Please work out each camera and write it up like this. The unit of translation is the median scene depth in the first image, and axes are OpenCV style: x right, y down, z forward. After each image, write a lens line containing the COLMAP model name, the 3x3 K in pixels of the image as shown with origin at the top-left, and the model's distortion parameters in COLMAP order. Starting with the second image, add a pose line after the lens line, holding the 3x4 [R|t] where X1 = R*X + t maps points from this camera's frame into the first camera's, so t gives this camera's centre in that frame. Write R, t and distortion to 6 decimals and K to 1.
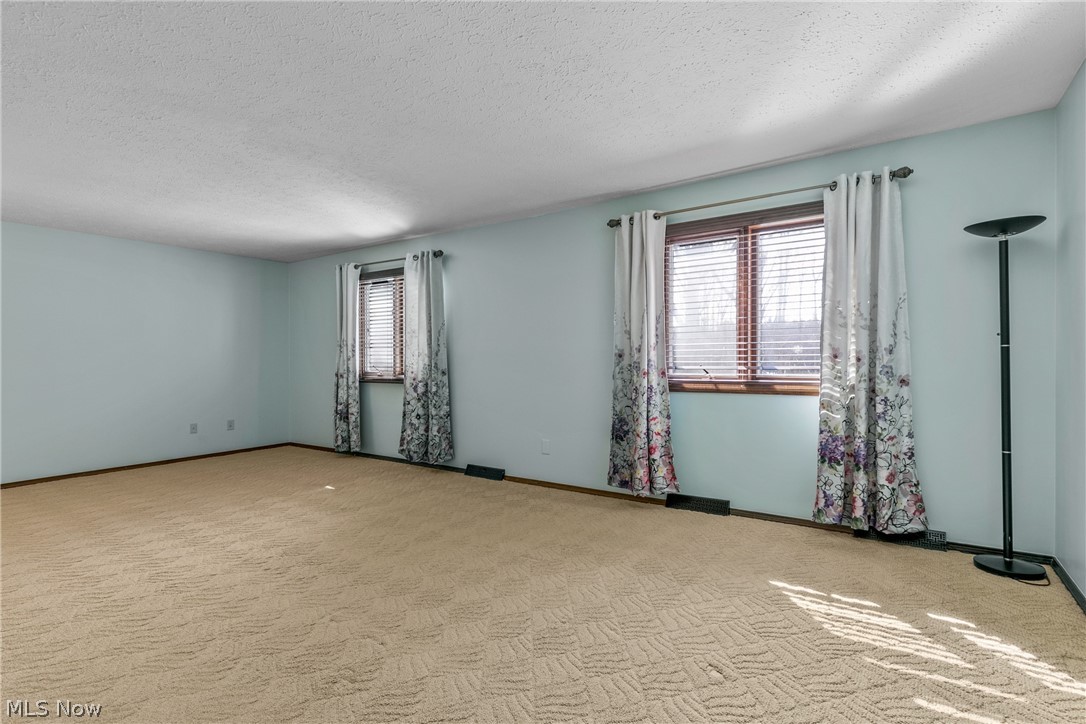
lens RADIAL K [[493.8, 0, 552.3], [0, 493.8, 360.4], [0, 0, 1]] dist [0.011012, -0.001651]
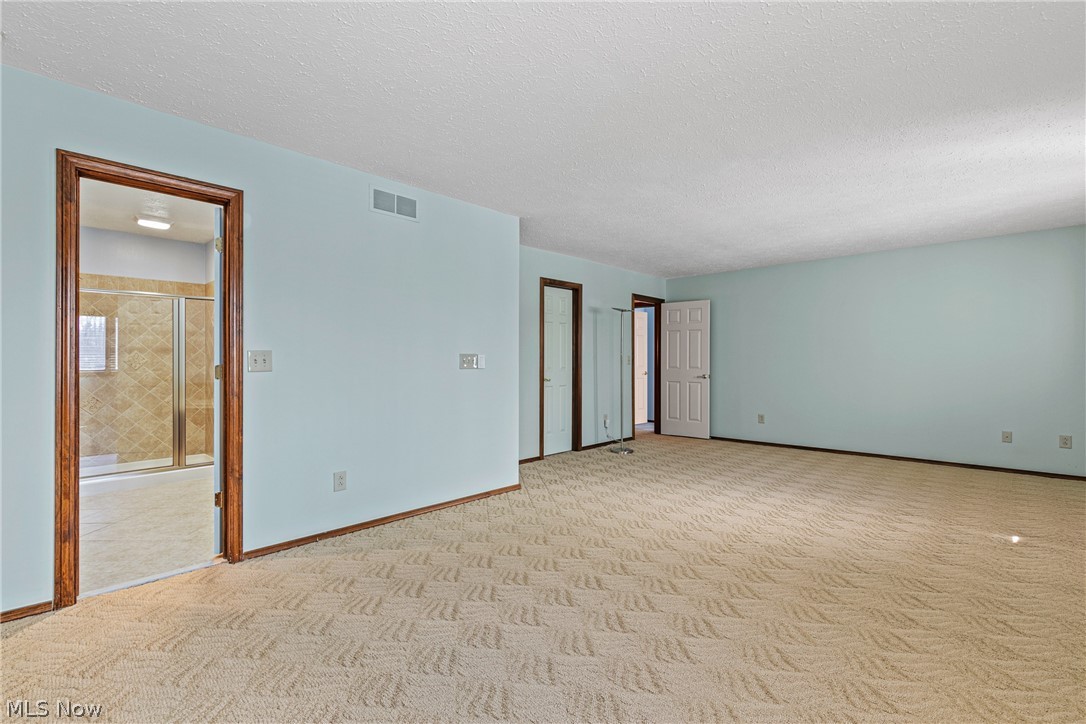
lens RADIAL K [[493.8, 0, 552.6], [0, 493.8, 359.9], [0, 0, 1]] dist [0.011012, -0.001651]
pose [[-0.129451, 0.006809, -0.991562, 0.544965], [-0.001857, 0.999973, 0.007109, -0.007478], [0.991584, 0.002762, -0.129435, 0.684750]]
